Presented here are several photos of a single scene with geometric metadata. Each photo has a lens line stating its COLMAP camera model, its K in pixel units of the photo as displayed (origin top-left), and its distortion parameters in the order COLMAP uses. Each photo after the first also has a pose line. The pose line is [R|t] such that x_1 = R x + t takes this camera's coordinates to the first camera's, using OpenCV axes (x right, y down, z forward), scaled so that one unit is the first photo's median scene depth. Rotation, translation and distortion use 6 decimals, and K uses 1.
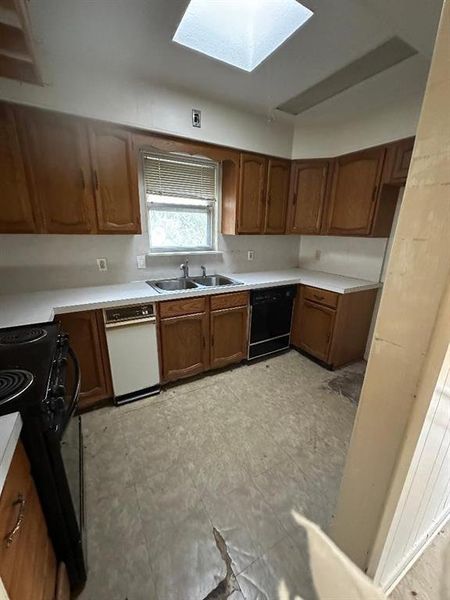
lens RADIAL K [[242.9, 0, 225.0], [0, 242.9, 298.5], [0, 0, 1]] dist [-0.001330, 0.000299]
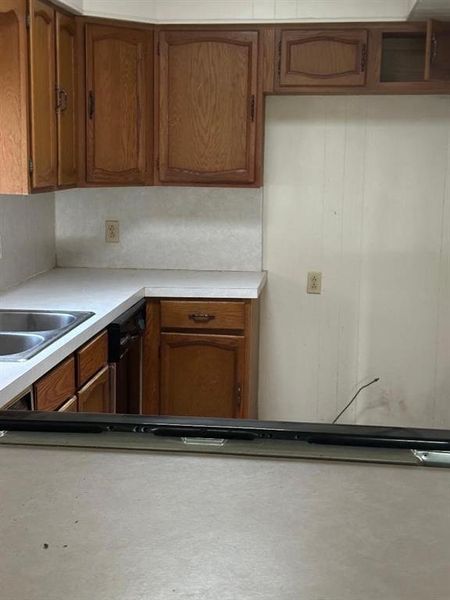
lens RADIAL K [[870.3, 0, 225.6], [0, 870.3, 298.9], [0, 0, 1]] dist [0.084103, 0.000000]
pose [[0.585072, -0.146146, 0.797704, -0.970741], [0.225834, 0.974081, 0.012823, -0.054103], [-0.778903, 0.172646, 0.602913, -0.044463]]
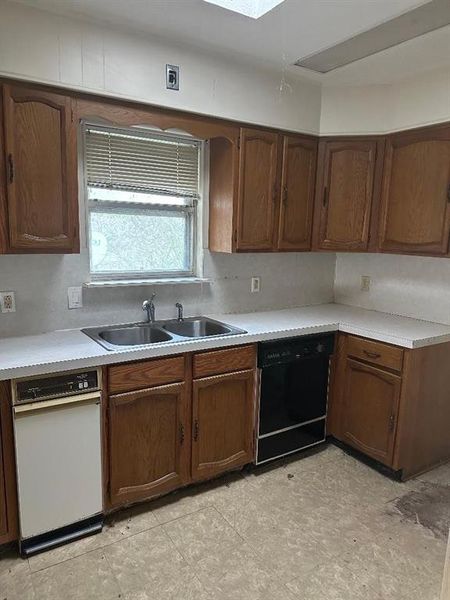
lens RADIAL K [[429.4, 0, 222.7], [0, 429.4, 300.2], [0, 0, 1]] dist [0.036035, -0.034567]
pose [[0.998799, -0.003510, 0.048877, -0.036644], [0.009314, 0.992848, -0.119021, -0.014686], [-0.048109, 0.119334, 0.991688, -0.062234]]
